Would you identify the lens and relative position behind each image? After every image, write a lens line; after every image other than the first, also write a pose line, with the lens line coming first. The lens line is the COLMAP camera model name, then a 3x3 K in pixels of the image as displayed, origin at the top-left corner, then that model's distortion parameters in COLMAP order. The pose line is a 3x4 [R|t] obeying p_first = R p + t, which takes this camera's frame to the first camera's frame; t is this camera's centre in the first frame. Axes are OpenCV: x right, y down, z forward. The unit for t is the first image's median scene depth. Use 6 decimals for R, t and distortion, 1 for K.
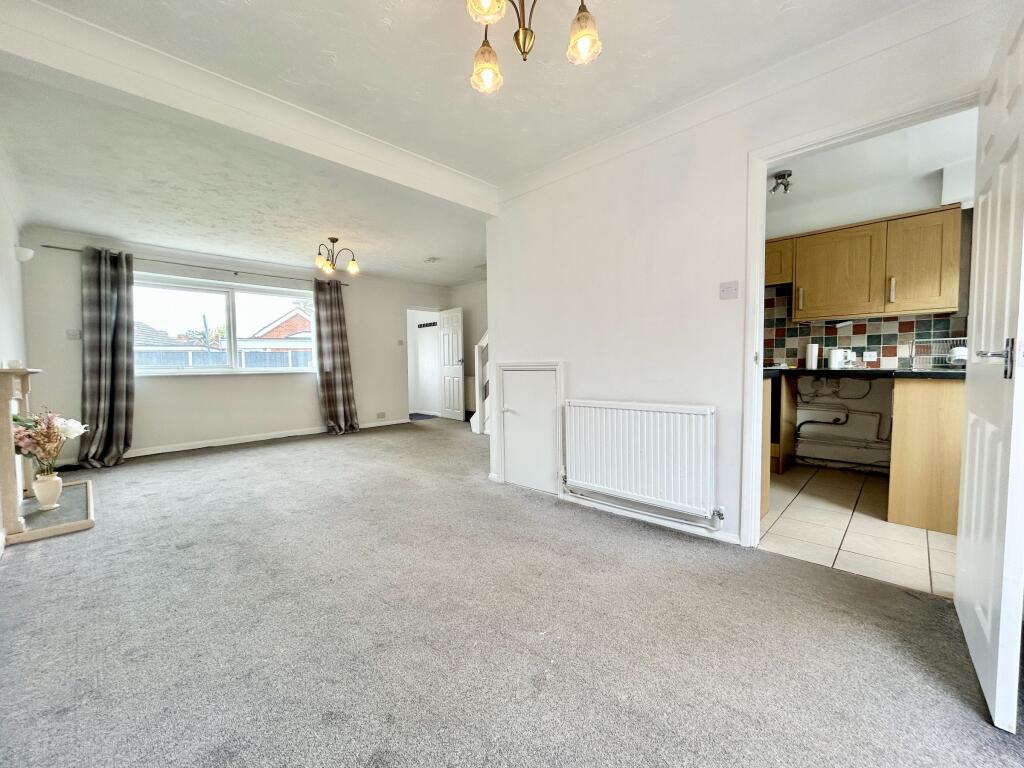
lens RADIAL K [[415.8, 0, 510.3], [0, 415.8, 386.0], [0, 0, 1]] dist [0.000038, 0.001706]
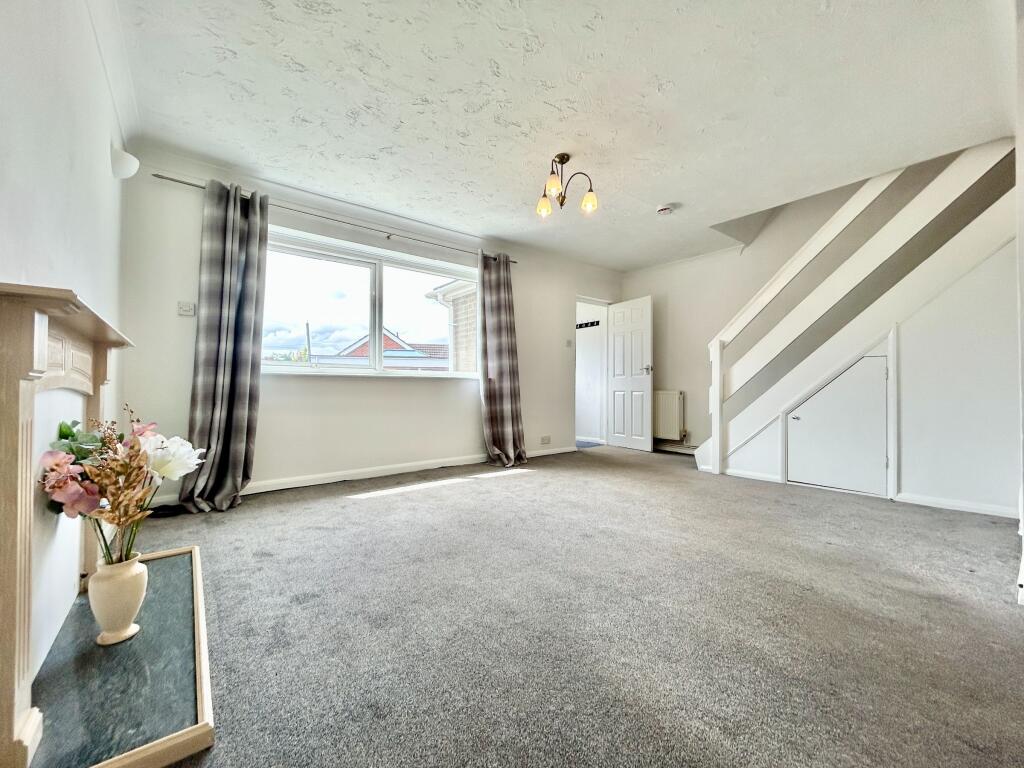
lens RADIAL K [[415.8, 0, 511.7], [0, 415.8, 386.3], [0, 0, 1]] dist [0.000038, 0.001706]
pose [[0.990864, 0.013813, -0.134159, -0.434079], [-0.021662, 0.998126, -0.057225, 0.029423], [0.133117, 0.059609, 0.989306, 0.411409]]
